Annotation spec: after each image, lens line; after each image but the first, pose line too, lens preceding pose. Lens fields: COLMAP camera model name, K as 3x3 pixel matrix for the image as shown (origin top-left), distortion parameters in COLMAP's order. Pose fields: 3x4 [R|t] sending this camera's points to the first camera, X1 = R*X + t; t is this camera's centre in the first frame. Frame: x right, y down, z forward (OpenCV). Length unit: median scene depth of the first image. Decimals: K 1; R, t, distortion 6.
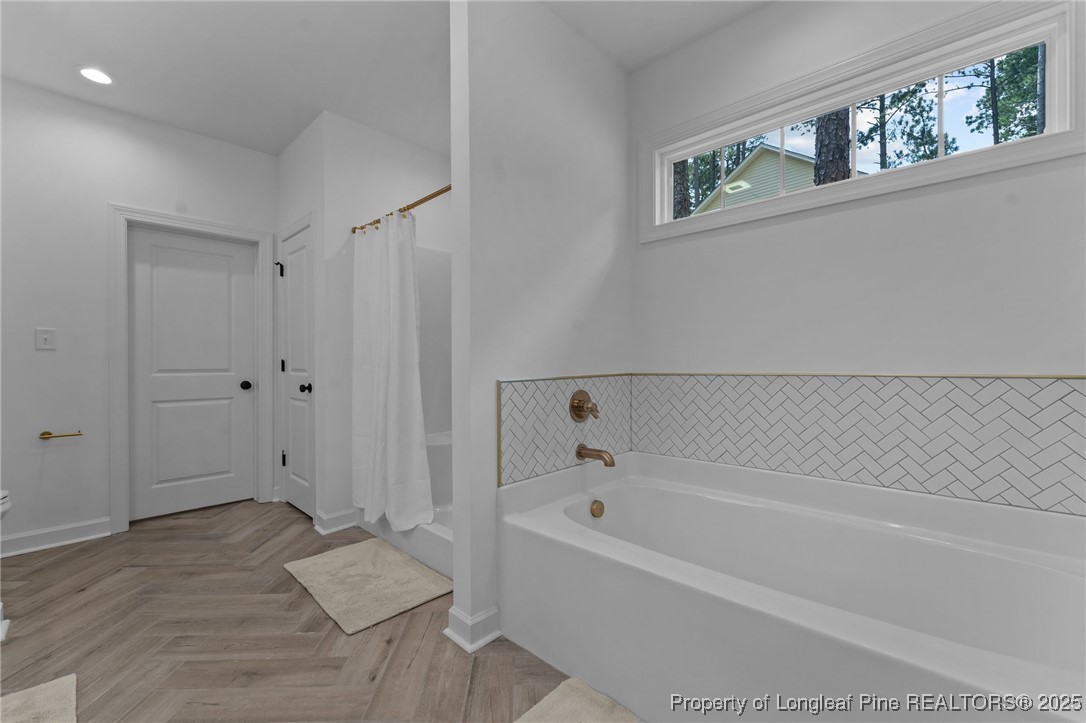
lens RADIAL K [[441.8, 0, 546.0], [0, 441.8, 360.5], [0, 0, 1]] dist [0.008259, -0.004806]
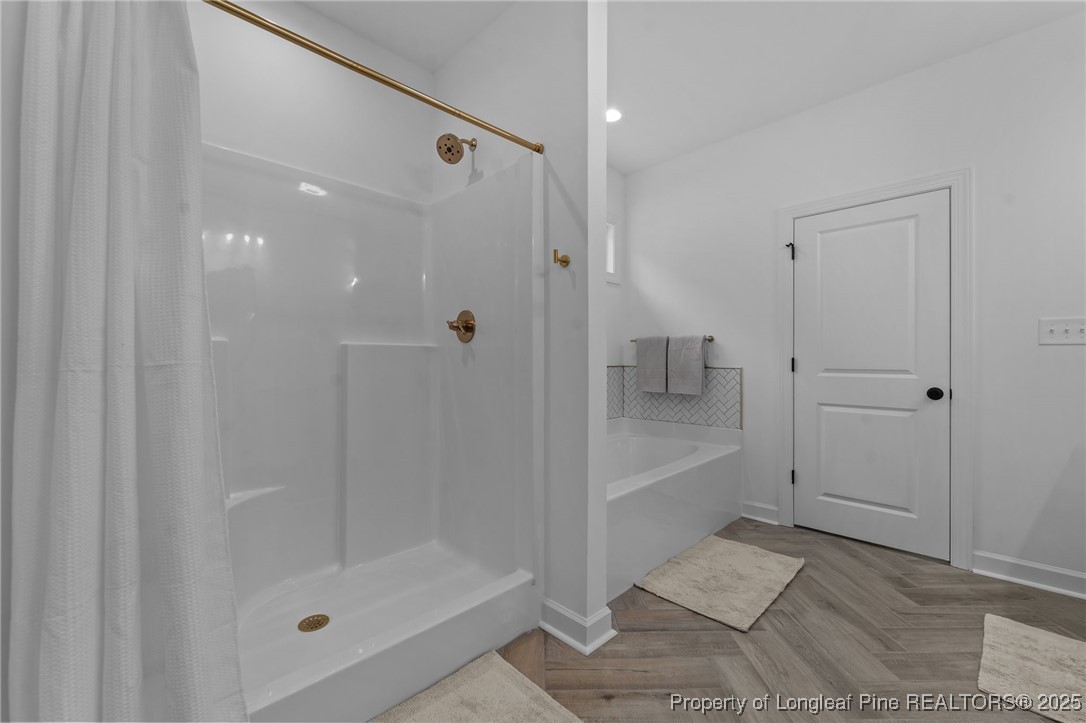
lens RADIAL K [[441.8, 0, 536.8], [0, 441.8, 359.3], [0, 0, 1]] dist [0.008259, -0.004806]
pose [[0.037384, 0.004520, 0.999291, -1.282233], [0.002193, 0.999987, -0.004605, 0.013416], [-0.999299, 0.002363, 0.037373, 1.195068]]
